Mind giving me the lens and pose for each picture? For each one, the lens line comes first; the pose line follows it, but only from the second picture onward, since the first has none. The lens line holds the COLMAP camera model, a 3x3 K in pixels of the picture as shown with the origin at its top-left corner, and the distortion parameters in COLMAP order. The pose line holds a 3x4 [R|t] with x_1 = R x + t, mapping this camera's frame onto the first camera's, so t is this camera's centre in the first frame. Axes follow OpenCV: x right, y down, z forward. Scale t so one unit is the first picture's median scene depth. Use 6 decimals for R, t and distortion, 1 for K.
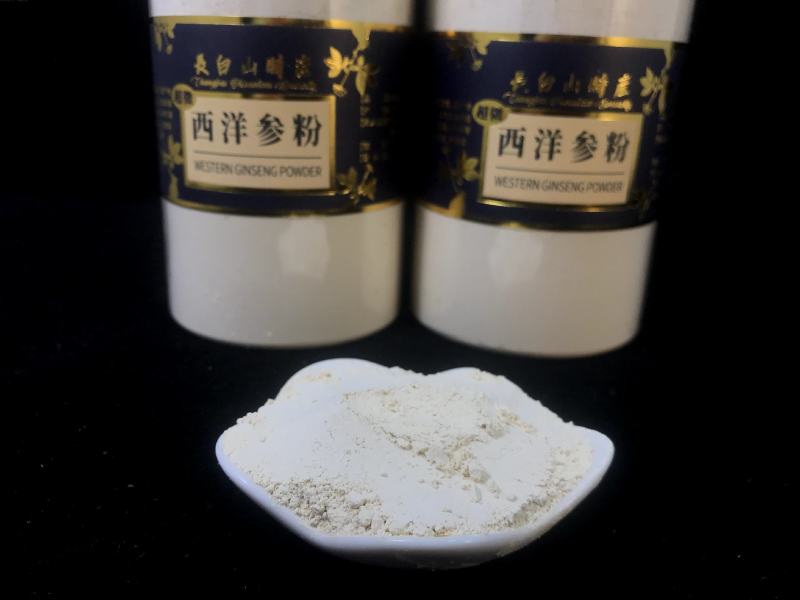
lens RADIAL K [[667.6, 0, 397.6], [0, 667.6, 323.2], [0, 0, 1]] dist [0.043691, -0.228128]
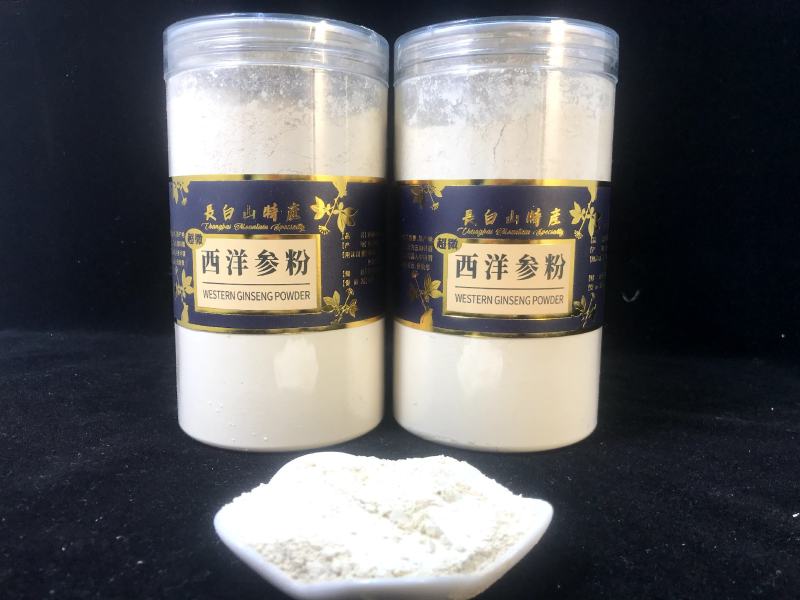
lens RADIAL K [[667.6, 0, 397.6], [0, 667.6, 323.2], [0, 0, 1]] dist [0.043691, -0.228128]
pose [[0.999442, -0.032608, -0.007228, 0.052089], [0.030566, 0.980211, -0.195583, 0.062602], [0.013463, 0.195253, 0.980660, -0.162775]]
